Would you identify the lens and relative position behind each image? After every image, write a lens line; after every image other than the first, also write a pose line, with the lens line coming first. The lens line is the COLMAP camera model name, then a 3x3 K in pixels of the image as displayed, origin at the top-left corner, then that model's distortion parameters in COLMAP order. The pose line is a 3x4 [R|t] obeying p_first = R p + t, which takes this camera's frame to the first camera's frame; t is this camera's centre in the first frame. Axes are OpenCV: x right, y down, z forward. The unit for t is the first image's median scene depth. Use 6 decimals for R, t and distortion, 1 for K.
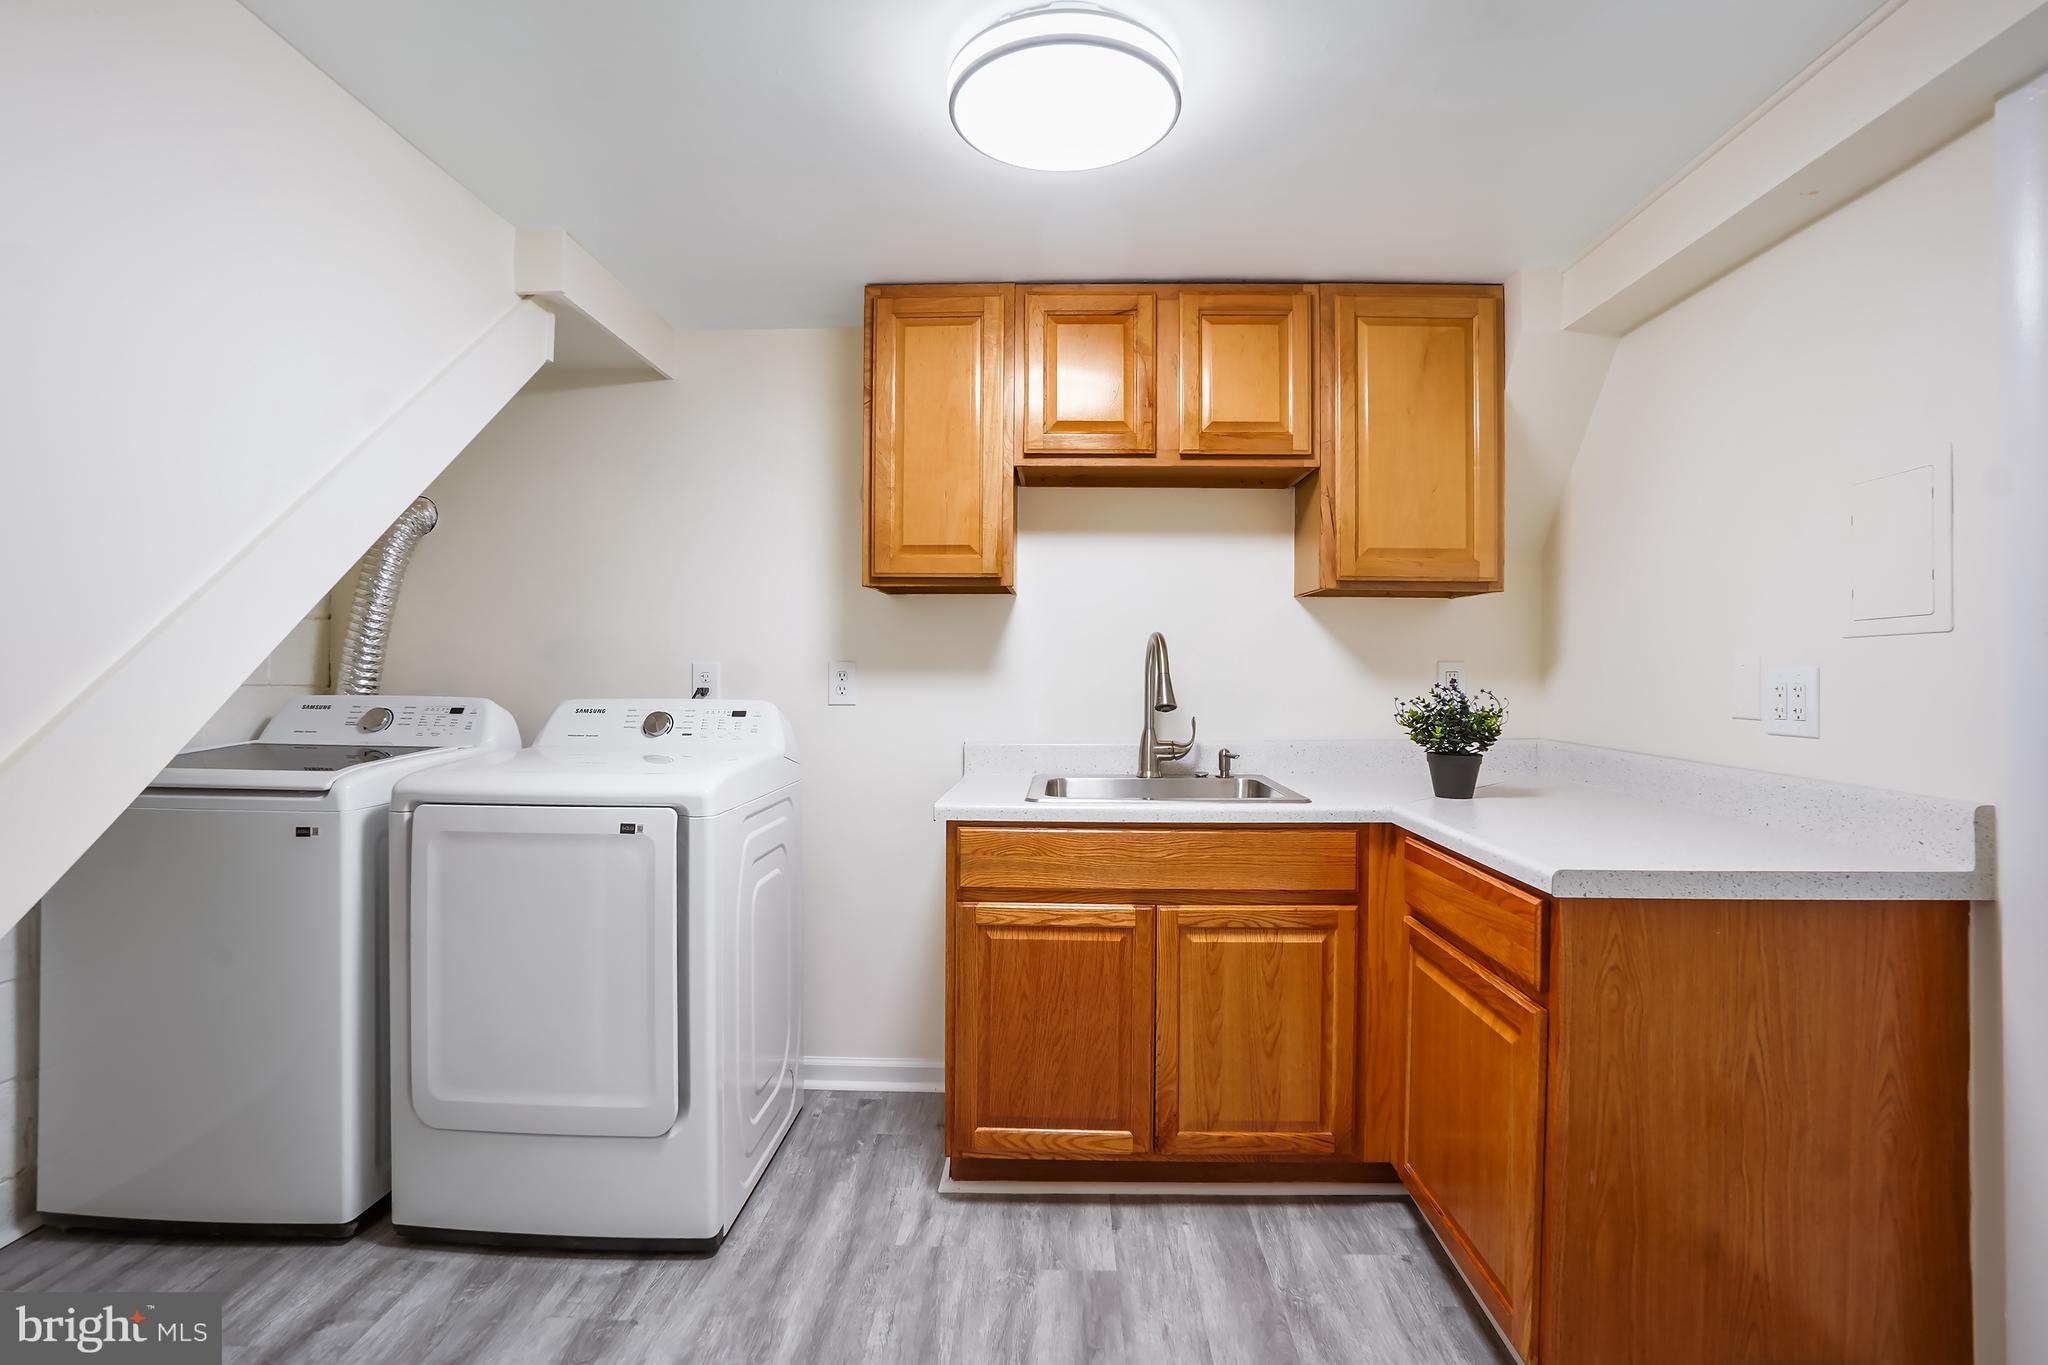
lens RADIAL K [[905.7, 0, 1024.0], [0, 905.7, 682.5], [0, 0, 1]] dist [-0.041313, 0.023070]
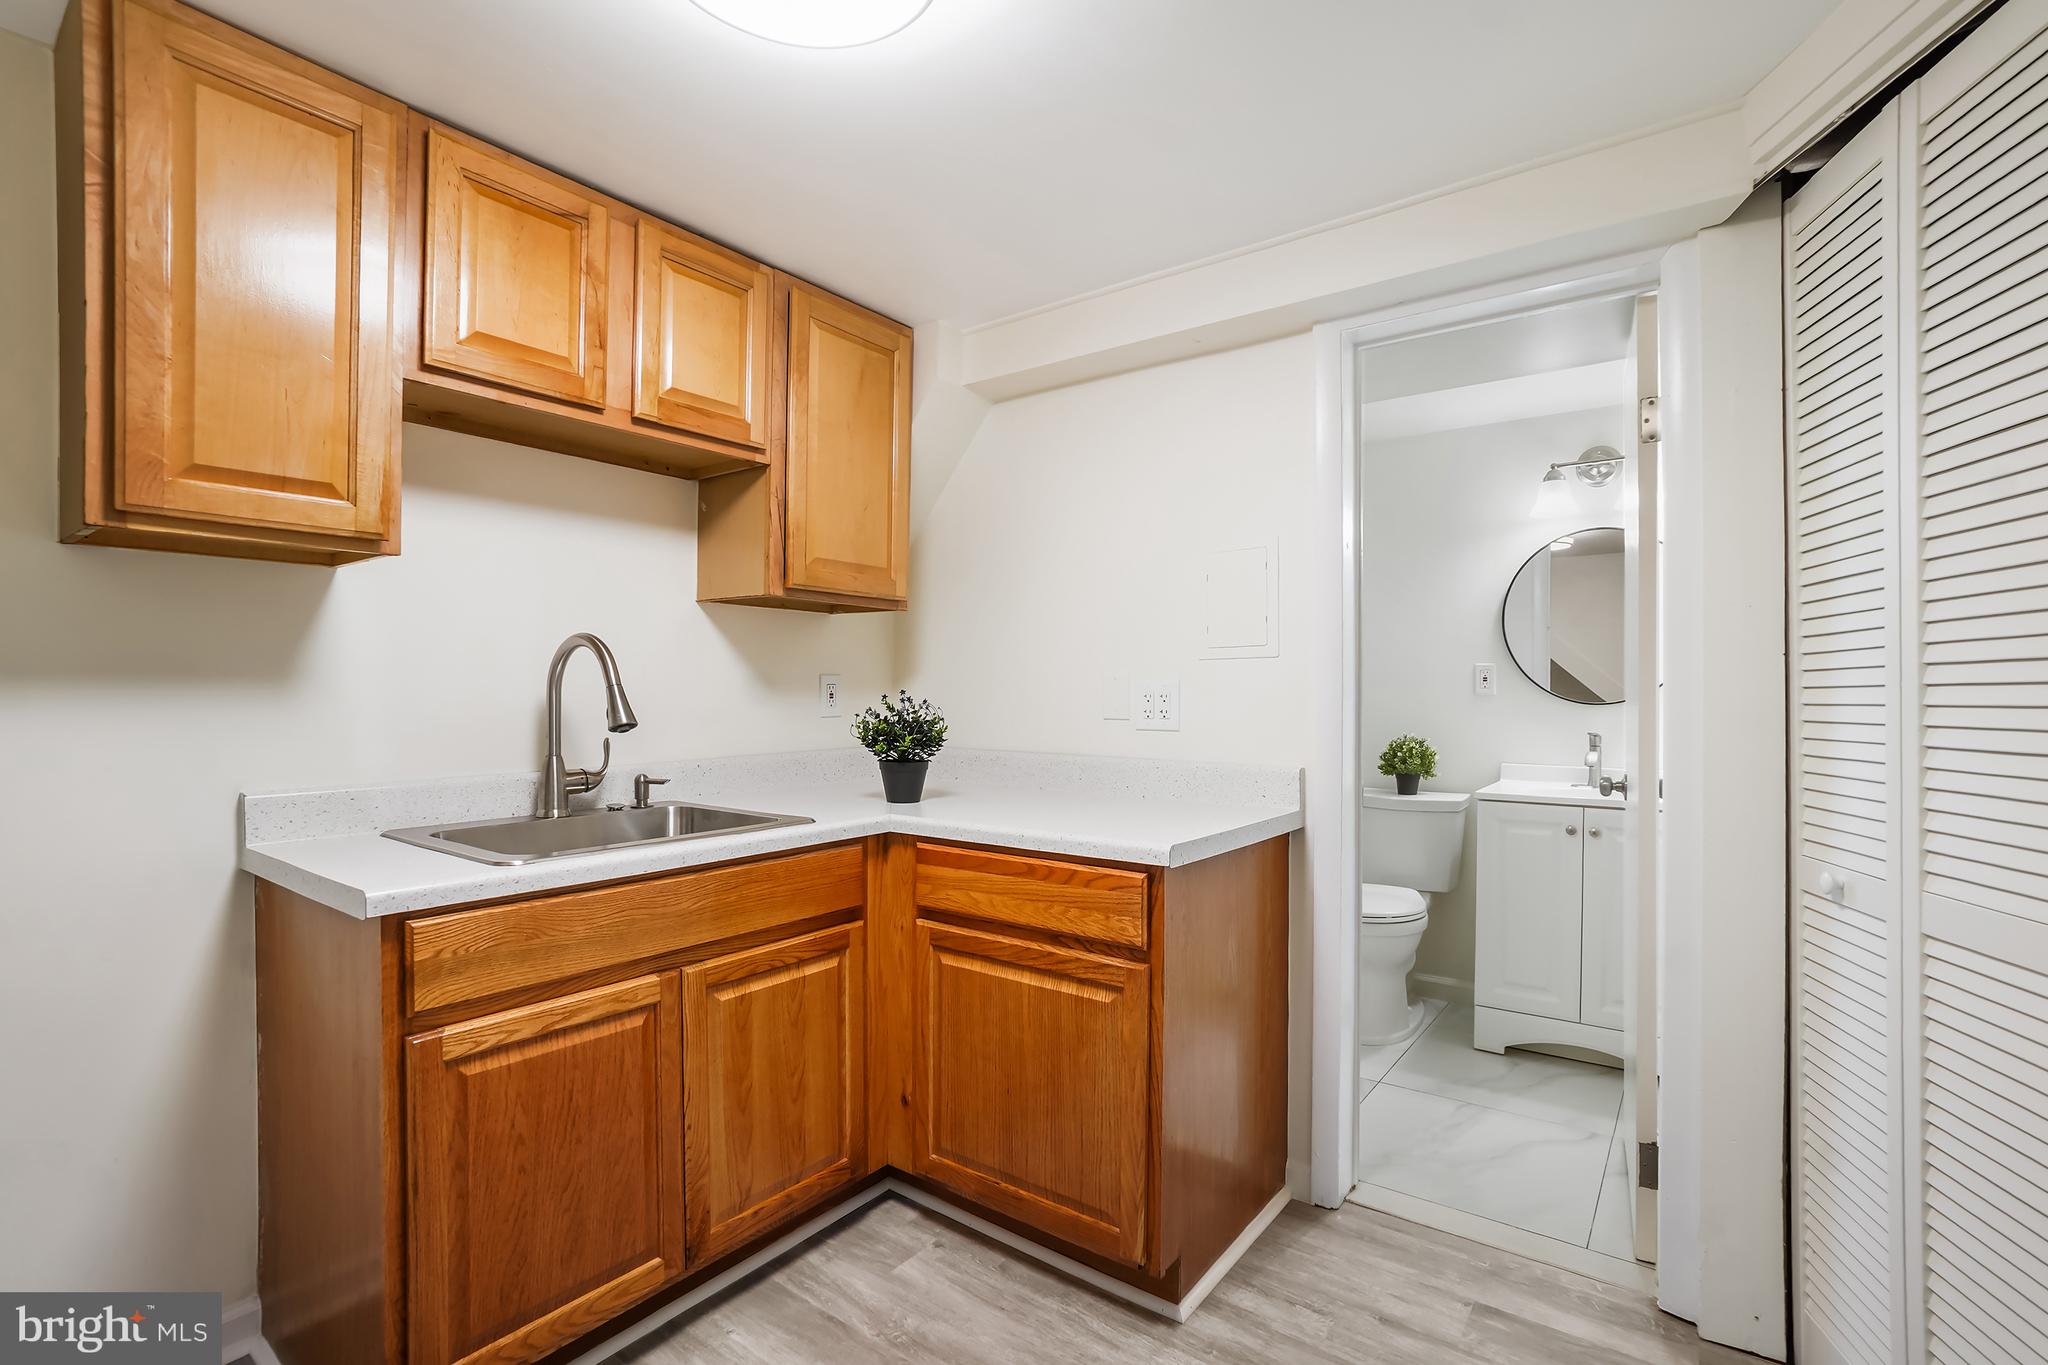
lens RADIAL K [[903.5, 0, 1020.6], [0, 903.5, 708.8], [0, 0, 1]] dist [-0.034547, 0.016307]
pose [[0.608631, -0.018771, 0.793231, -0.304487], [0.009535, 0.999821, 0.016343, 0.001939], [-0.793396, -0.002384, 0.608701, 0.262020]]
